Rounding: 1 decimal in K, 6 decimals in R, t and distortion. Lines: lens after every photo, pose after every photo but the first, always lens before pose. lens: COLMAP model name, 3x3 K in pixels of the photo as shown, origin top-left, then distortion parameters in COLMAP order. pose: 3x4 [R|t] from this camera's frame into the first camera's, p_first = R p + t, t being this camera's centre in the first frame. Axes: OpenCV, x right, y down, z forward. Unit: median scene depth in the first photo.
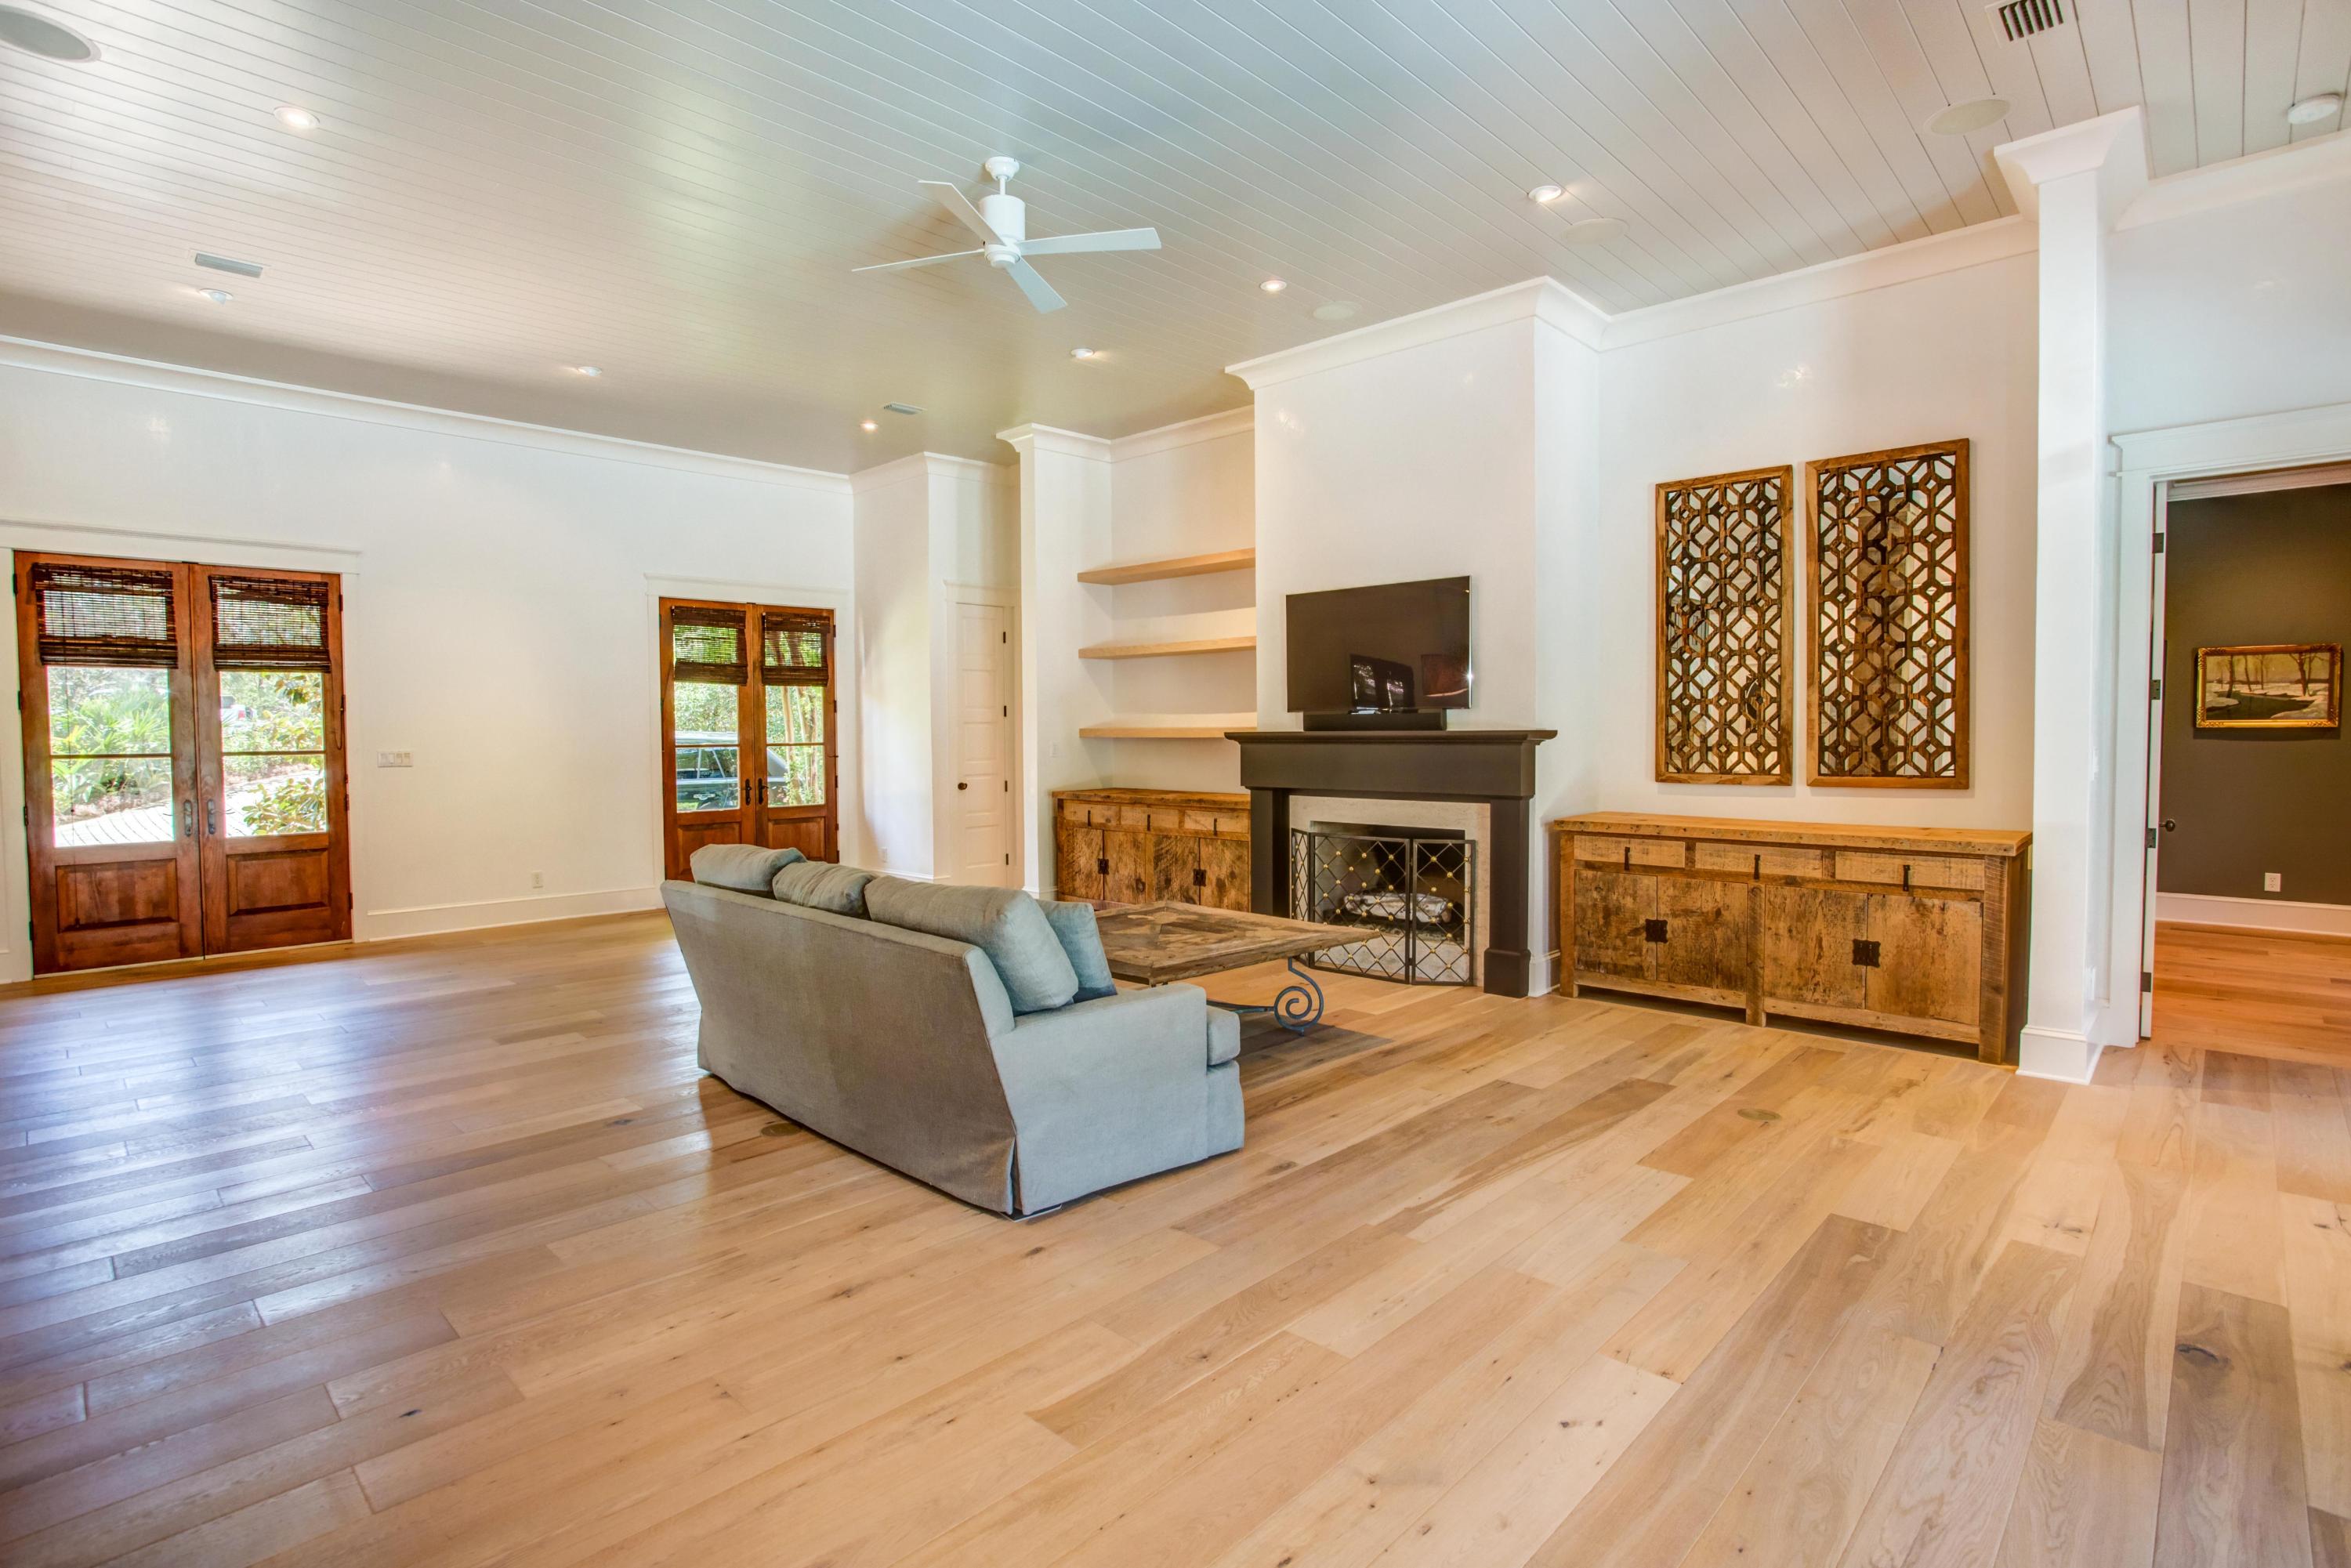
lens RADIAL K [[1149.1, 0, 1171.7], [0, 1149.1, 773.3], [0, 0, 1]] dist [-0.073486, 0.030465]
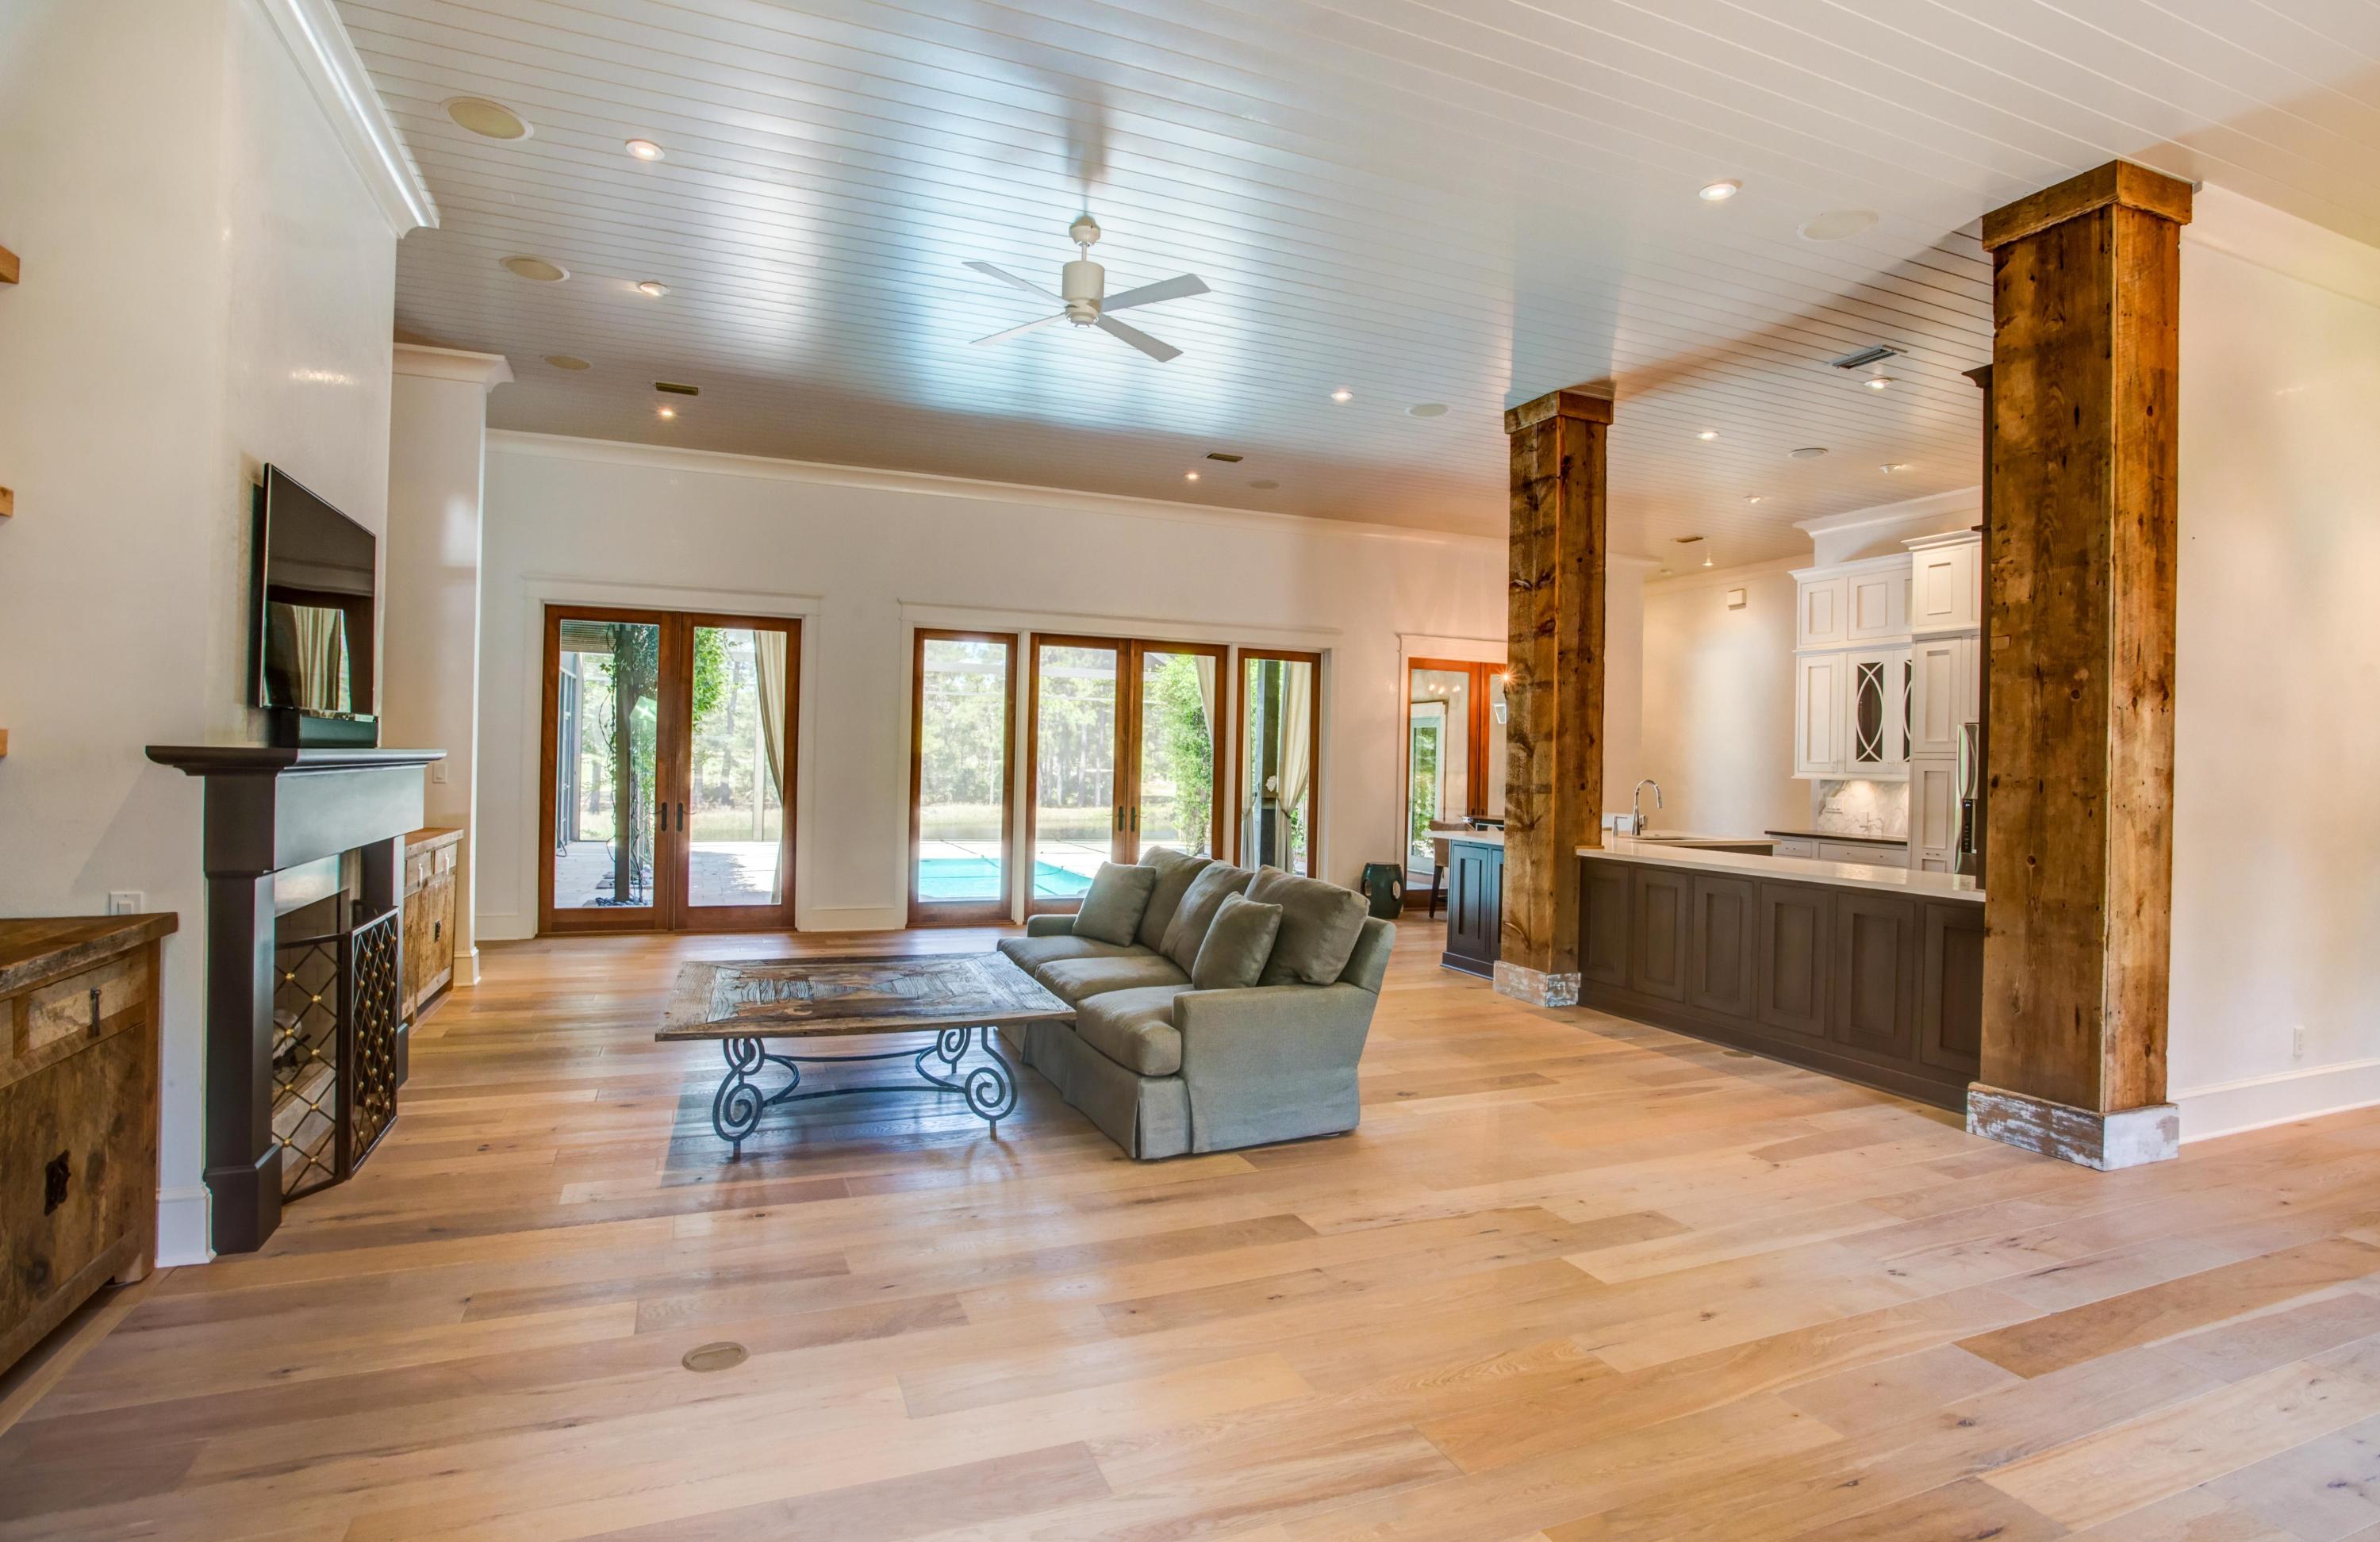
lens RADIAL K [[1187.2, 0, 1191.8], [0, 1187.2, 762.2], [0, 0, 1]] dist [-0.064032, 0.026389]
pose [[-0.918435, -0.013591, 0.395339, -0.449558], [-0.001356, 0.999512, 0.031212, -0.045887], [-0.395570, 0.028130, -0.918005, 1.297436]]
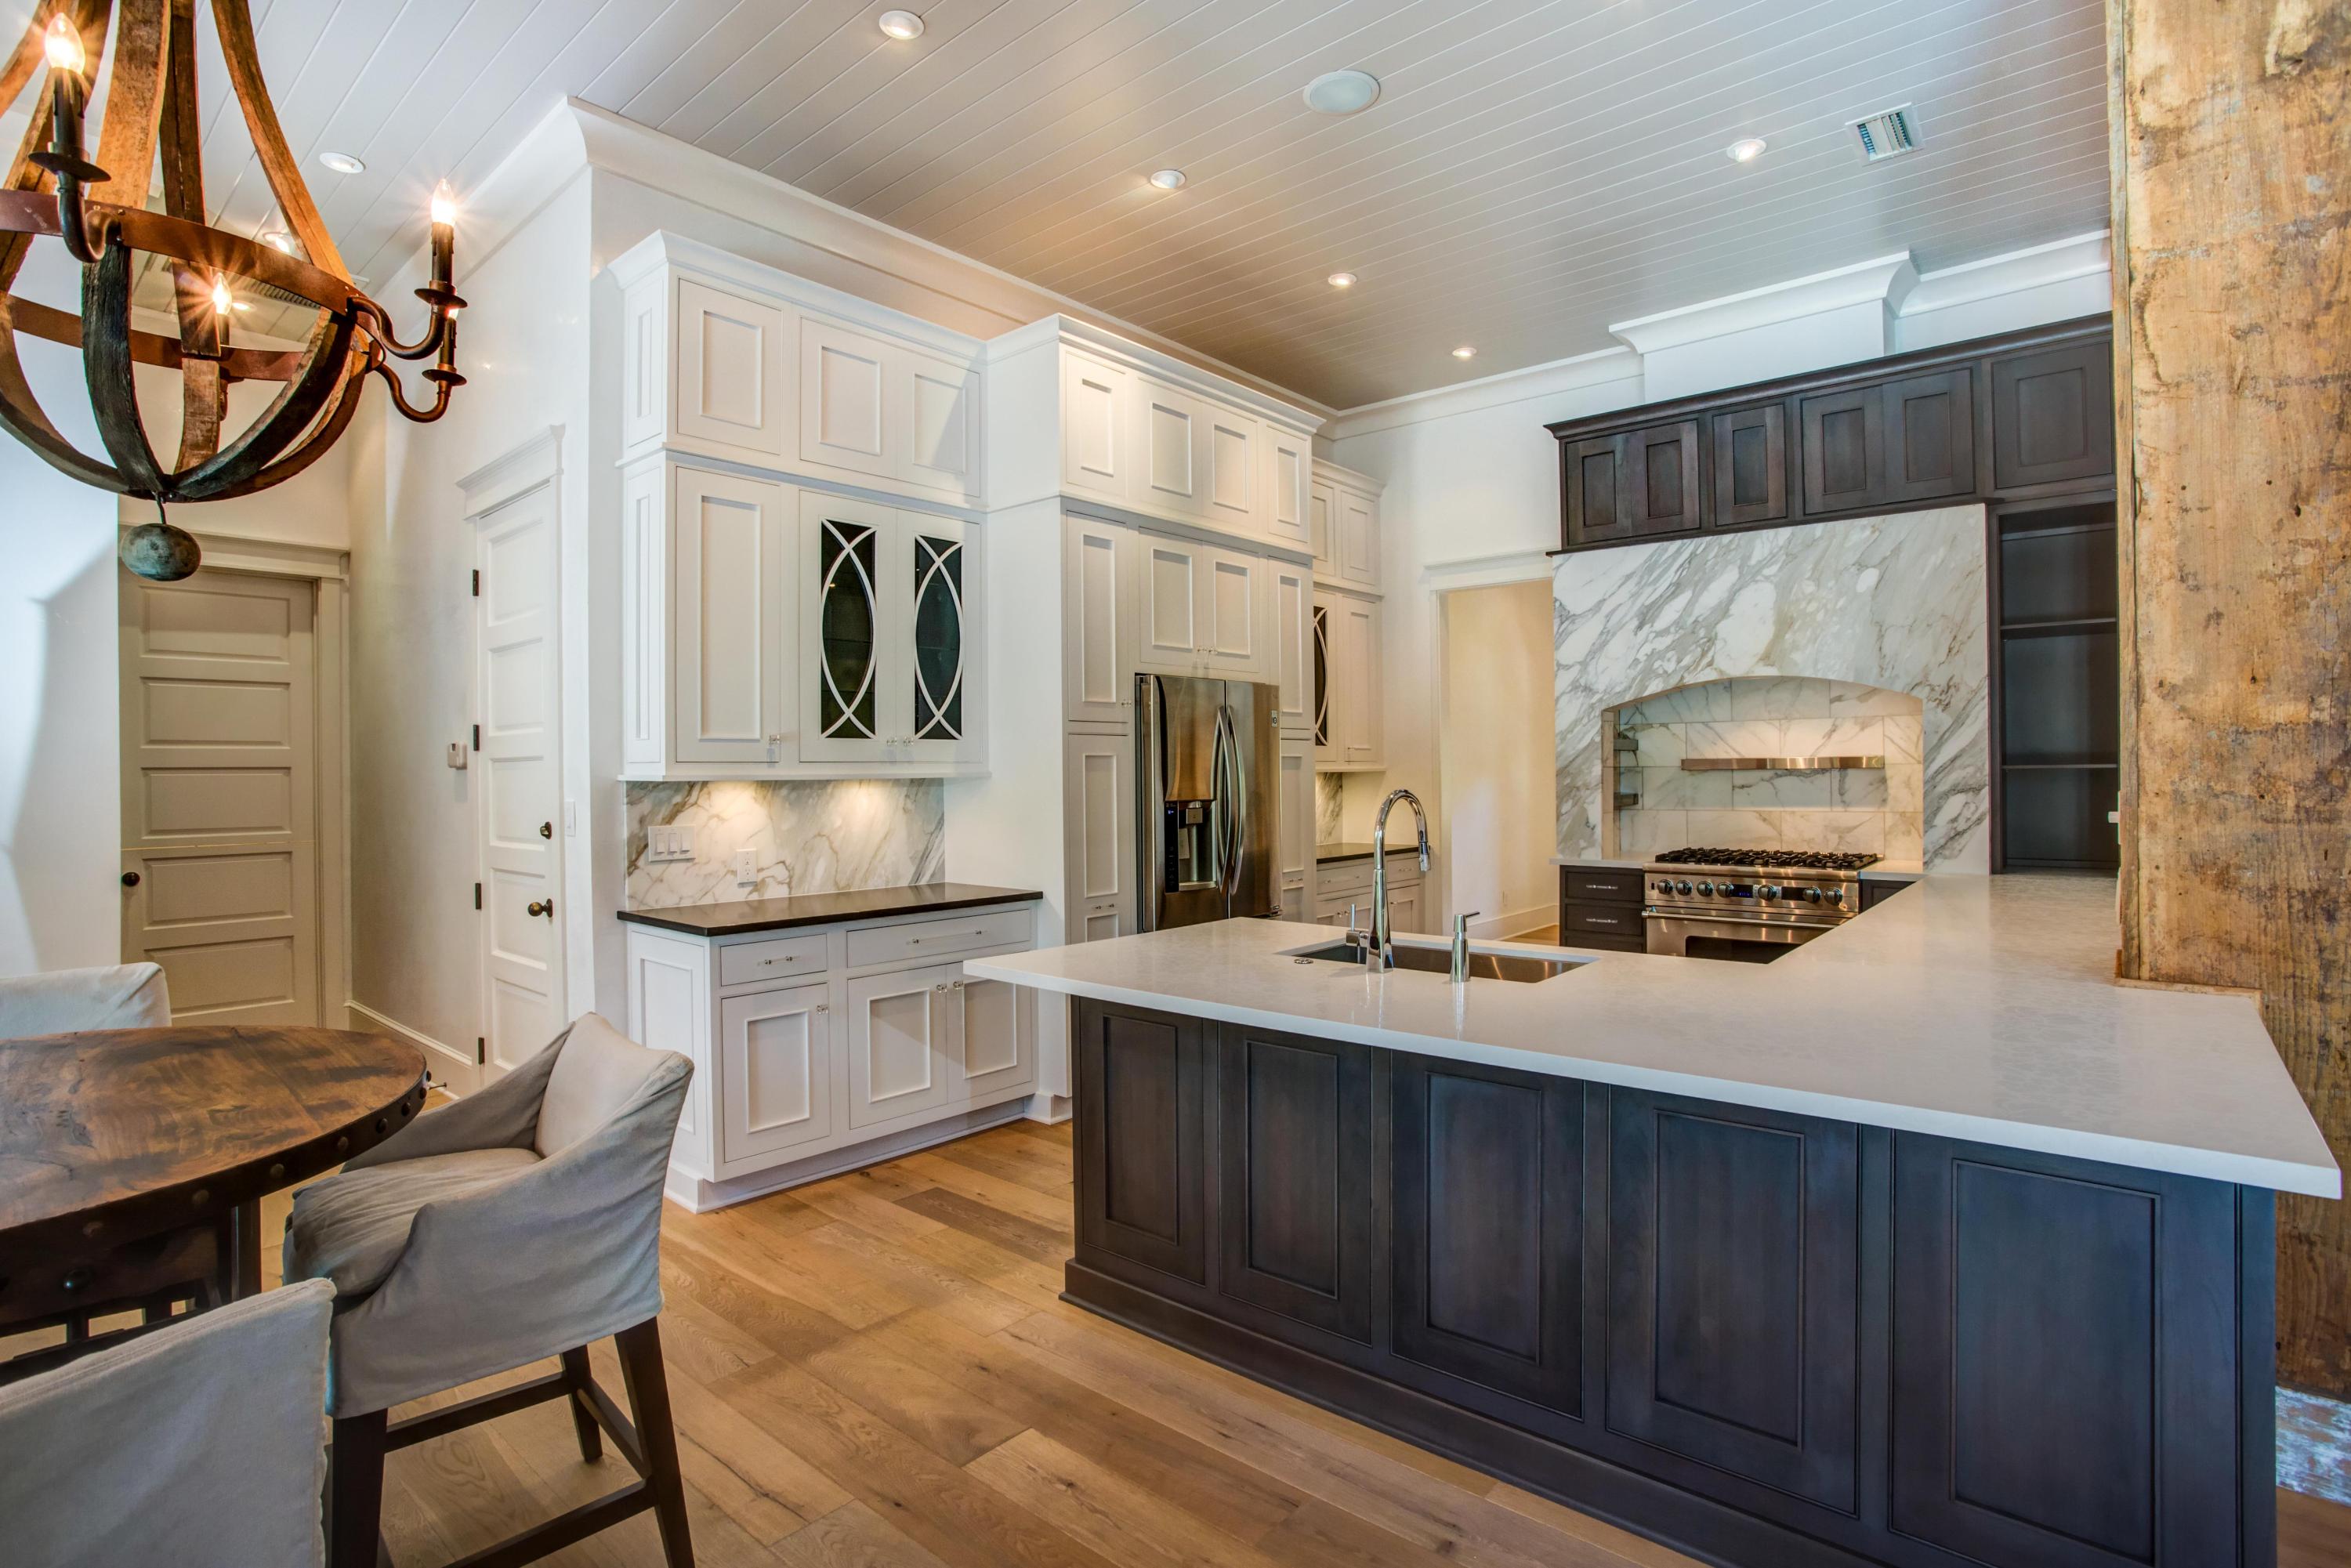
lens RADIAL K [[1149.1, 0, 1173.3], [0, 1149.1, 768.8], [0, 0, 1]] dist [-0.073486, 0.030465]
pose [[0.051813, 0.005135, -0.998644, -0.013161], [-0.028481, 0.999588, 0.003662, 0.004571], [0.998251, 0.028253, 0.051938, -0.135071]]
